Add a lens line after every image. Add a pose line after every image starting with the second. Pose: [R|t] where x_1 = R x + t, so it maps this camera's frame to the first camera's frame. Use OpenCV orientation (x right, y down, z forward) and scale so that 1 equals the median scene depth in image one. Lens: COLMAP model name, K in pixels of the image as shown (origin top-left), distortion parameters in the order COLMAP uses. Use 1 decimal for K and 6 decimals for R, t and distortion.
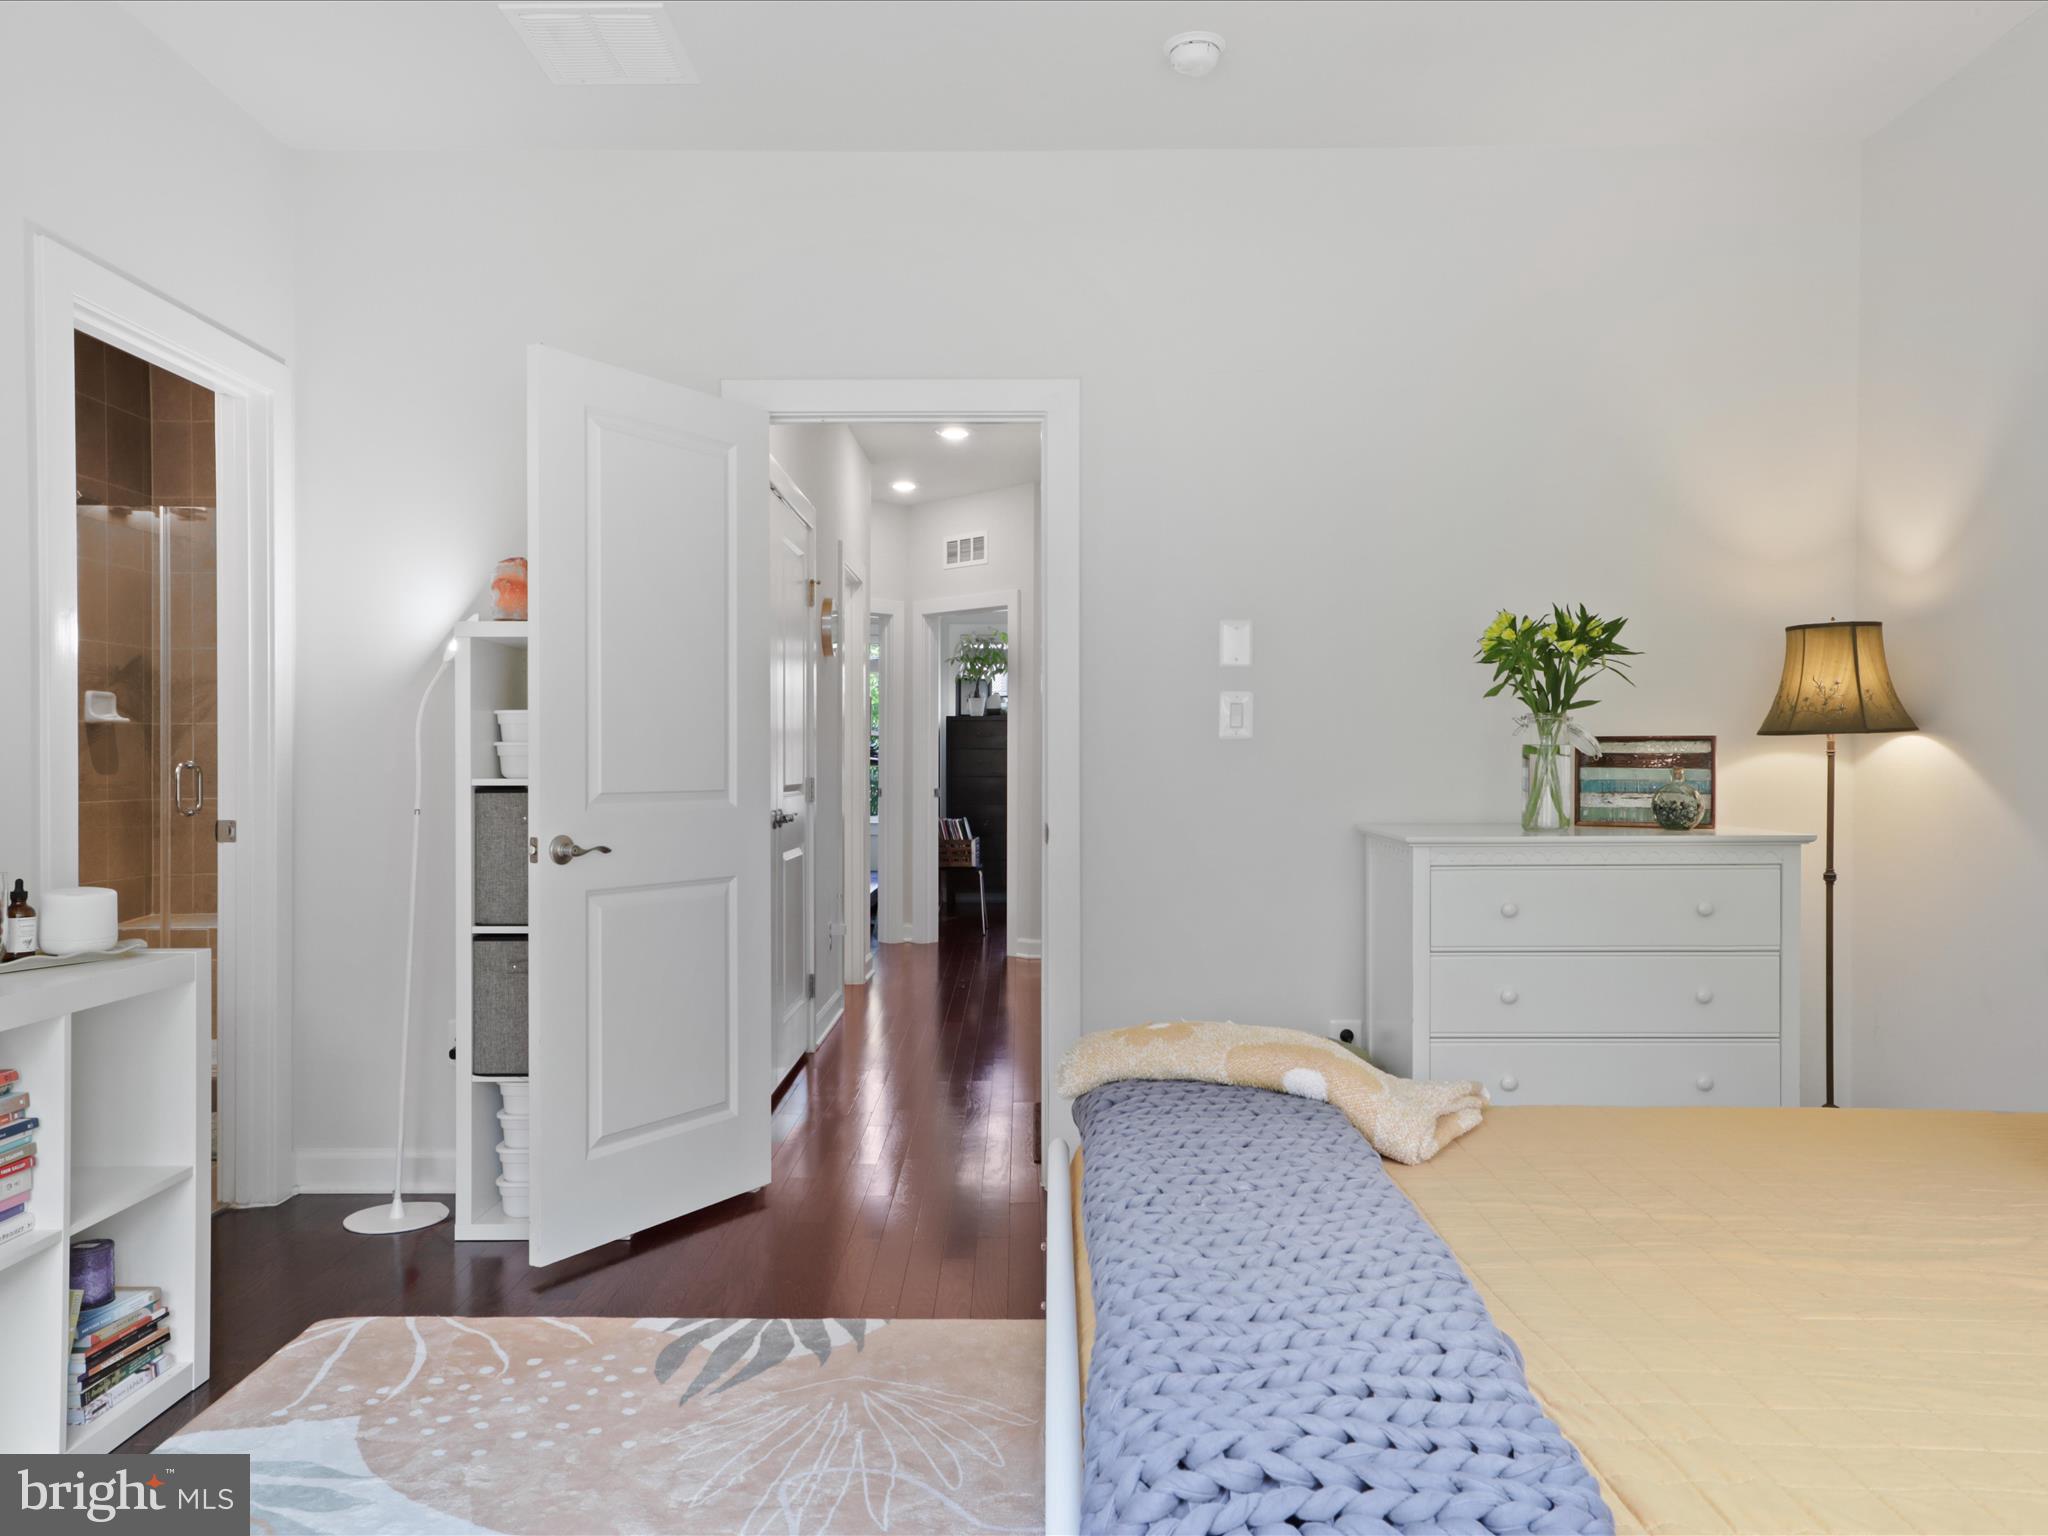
lens RADIAL K [[1415.1, 0, 1024.0], [0, 1415.1, 768.0], [0, 0, 1]] dist [-0.000756, -0.000772]
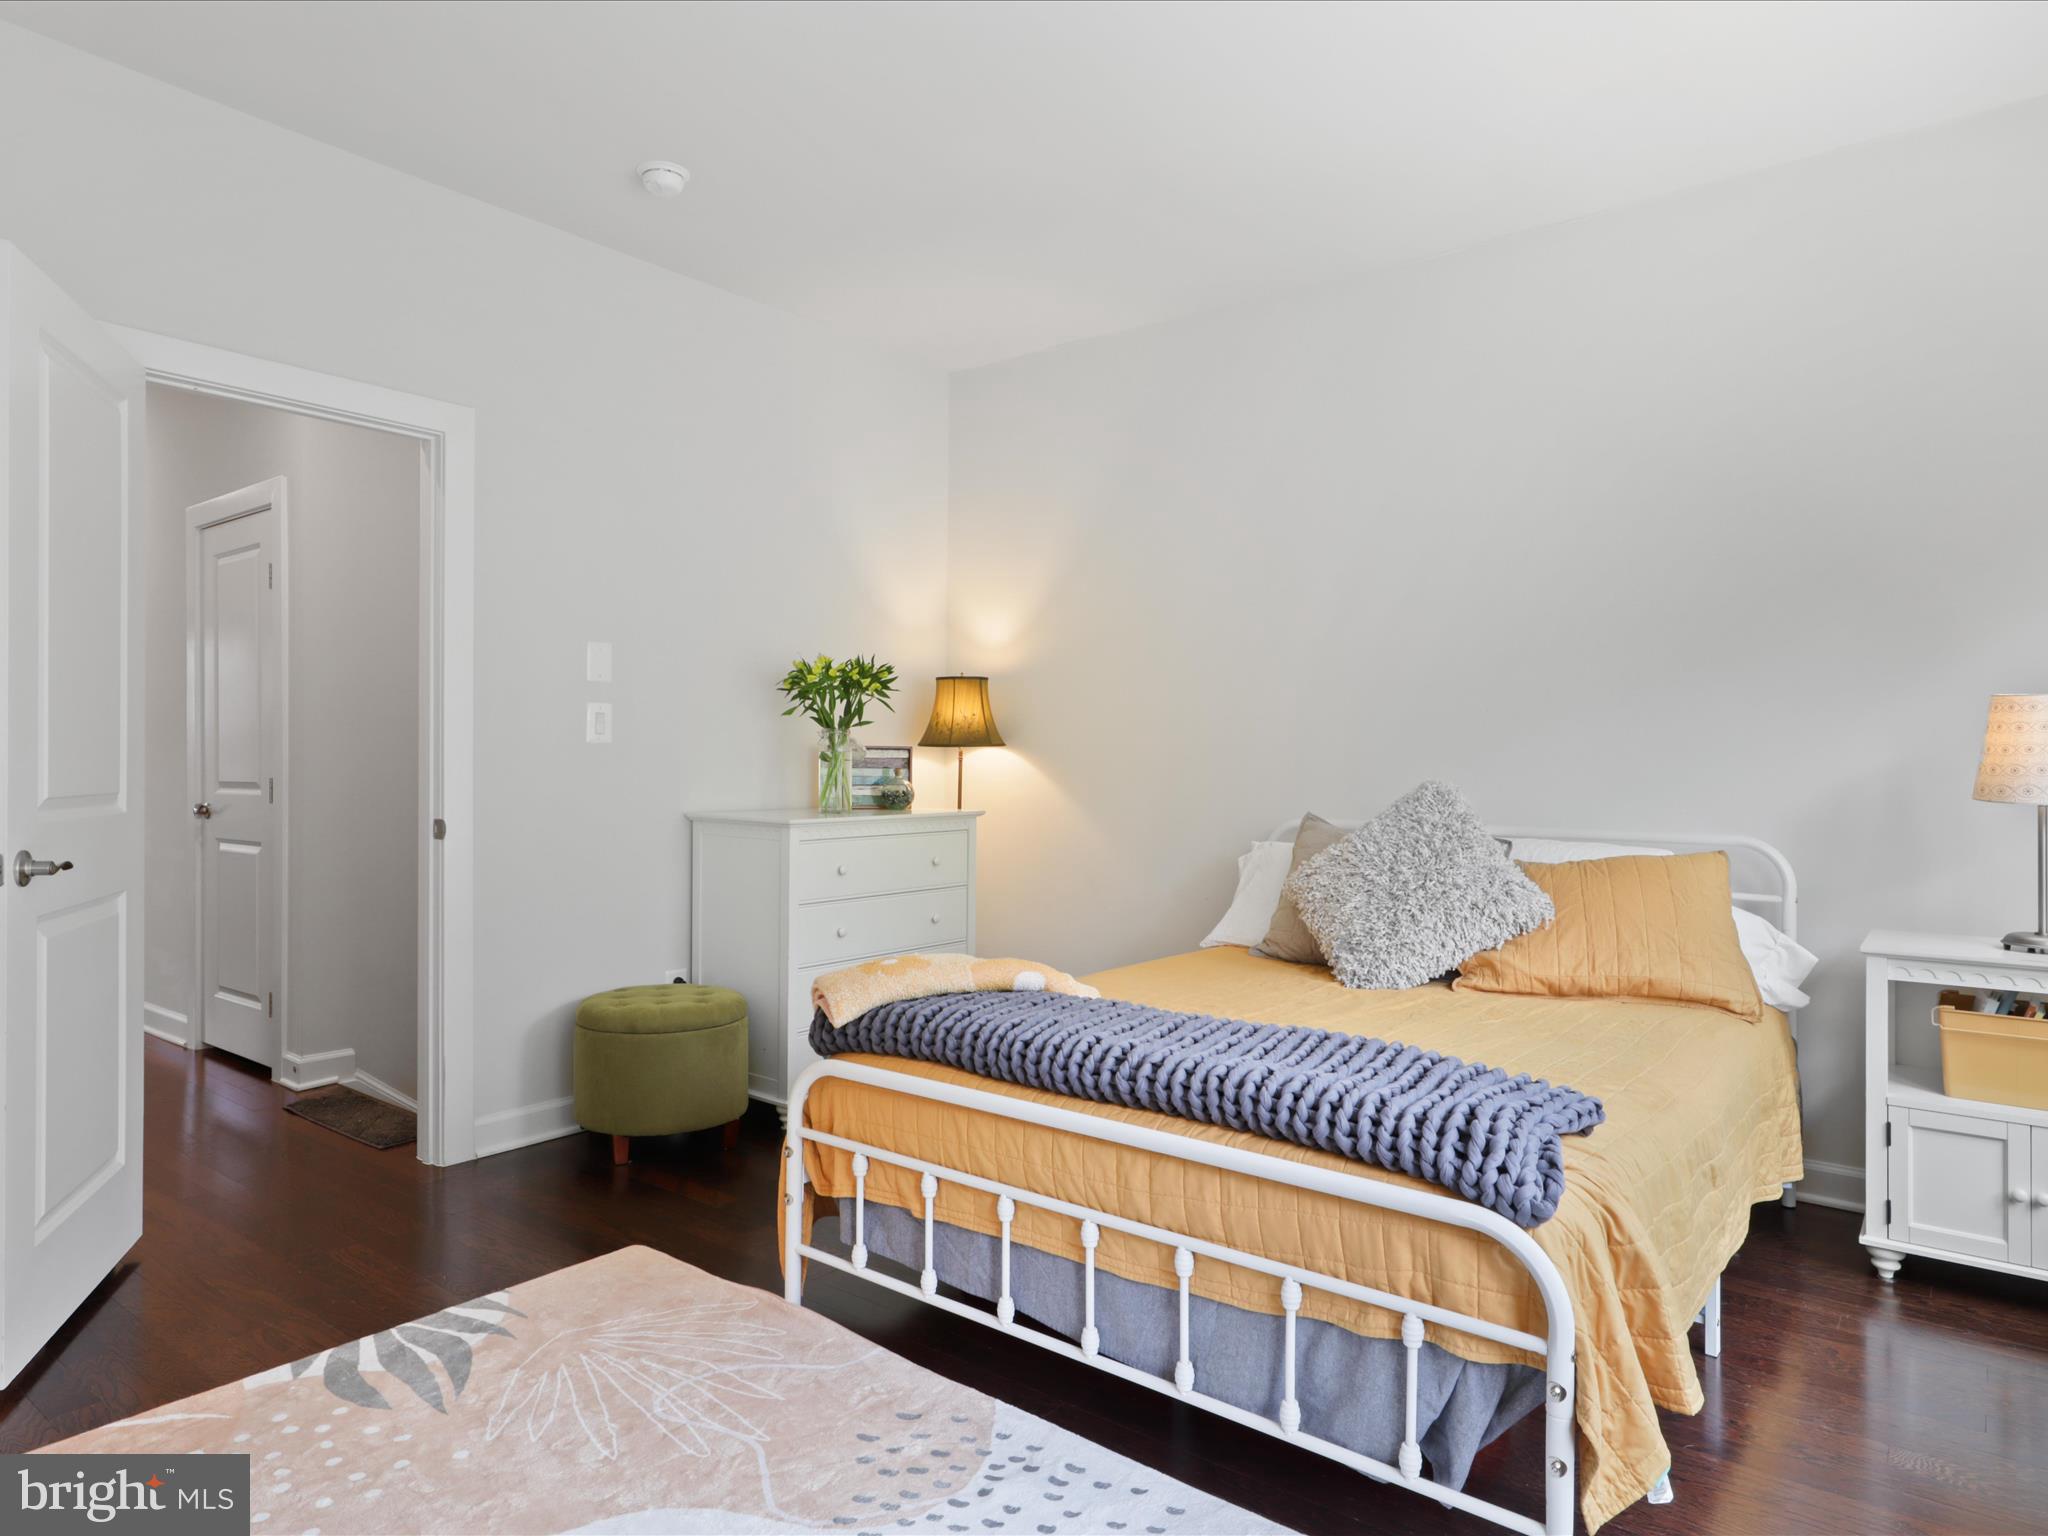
lens RADIAL K [[1164.8, 0, 1028.0], [0, 1164.8, 760.4], [0, 0, 1]] dist [-0.015994, 0.016022]
pose [[0.649574, 0.006390, 0.760272, -0.372073], [-0.001452, 0.999973, -0.007163, 0.000216], [-0.760297, 0.003549, 0.649565, 0.102374]]
